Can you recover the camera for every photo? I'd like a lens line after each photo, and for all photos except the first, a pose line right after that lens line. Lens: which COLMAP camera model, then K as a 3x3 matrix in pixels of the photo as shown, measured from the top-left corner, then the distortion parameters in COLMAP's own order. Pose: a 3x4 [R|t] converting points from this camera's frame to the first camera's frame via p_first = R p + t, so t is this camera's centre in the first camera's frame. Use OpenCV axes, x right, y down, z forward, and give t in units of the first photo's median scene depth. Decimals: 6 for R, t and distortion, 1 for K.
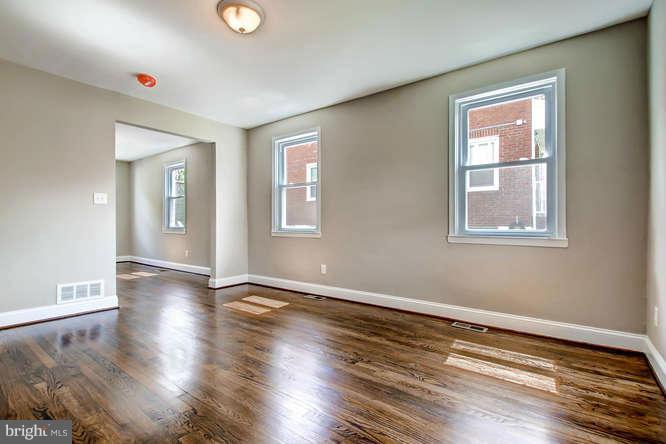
lens RADIAL K [[315.2, 0, 333.0], [0, 315.2, 222.0], [0, 0, 1]] dist [0.000597, 0.000063]
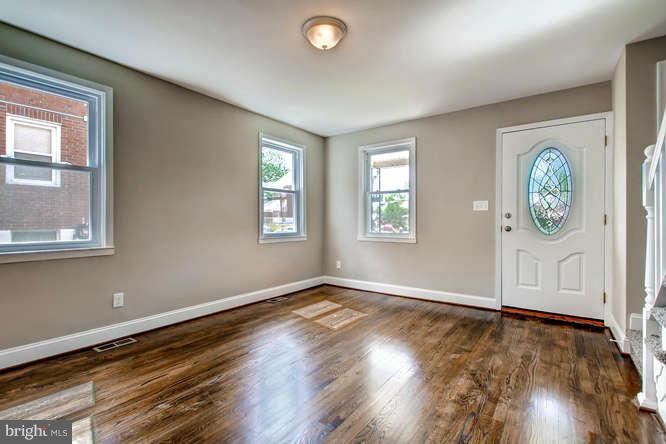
lens RADIAL K [[316.9, 0, 334.9], [0, 316.9, 231.9], [0, 0, 1]] dist [-0.000669, -0.000285]
pose [[-0.023283, -0.016708, 0.999589, -0.927005], [0.021099, 0.999629, 0.017200, 0.000013], [-0.999506, 0.021491, -0.022922, 0.691955]]
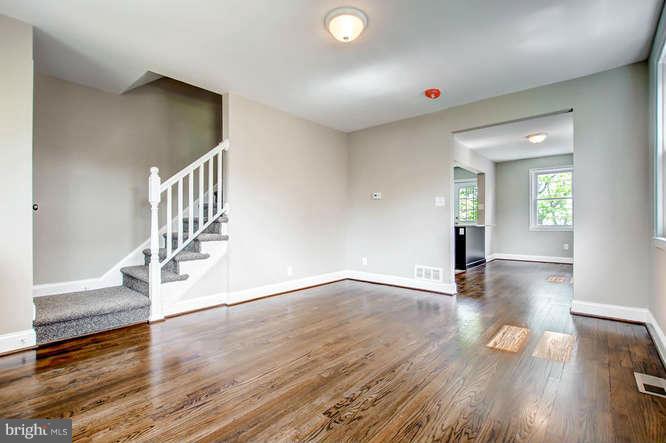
lens RADIAL K [[309.1, 0, 333.0], [0, 309.1, 221.5], [0, 0, 1]] dist [0.000382, -0.000066]
pose [[-0.071004, 0.001139, -0.997475, 0.524576], [0.001703, 0.999998, 0.001021, 0.001420], [0.997475, -0.001626, -0.071006, 0.719317]]
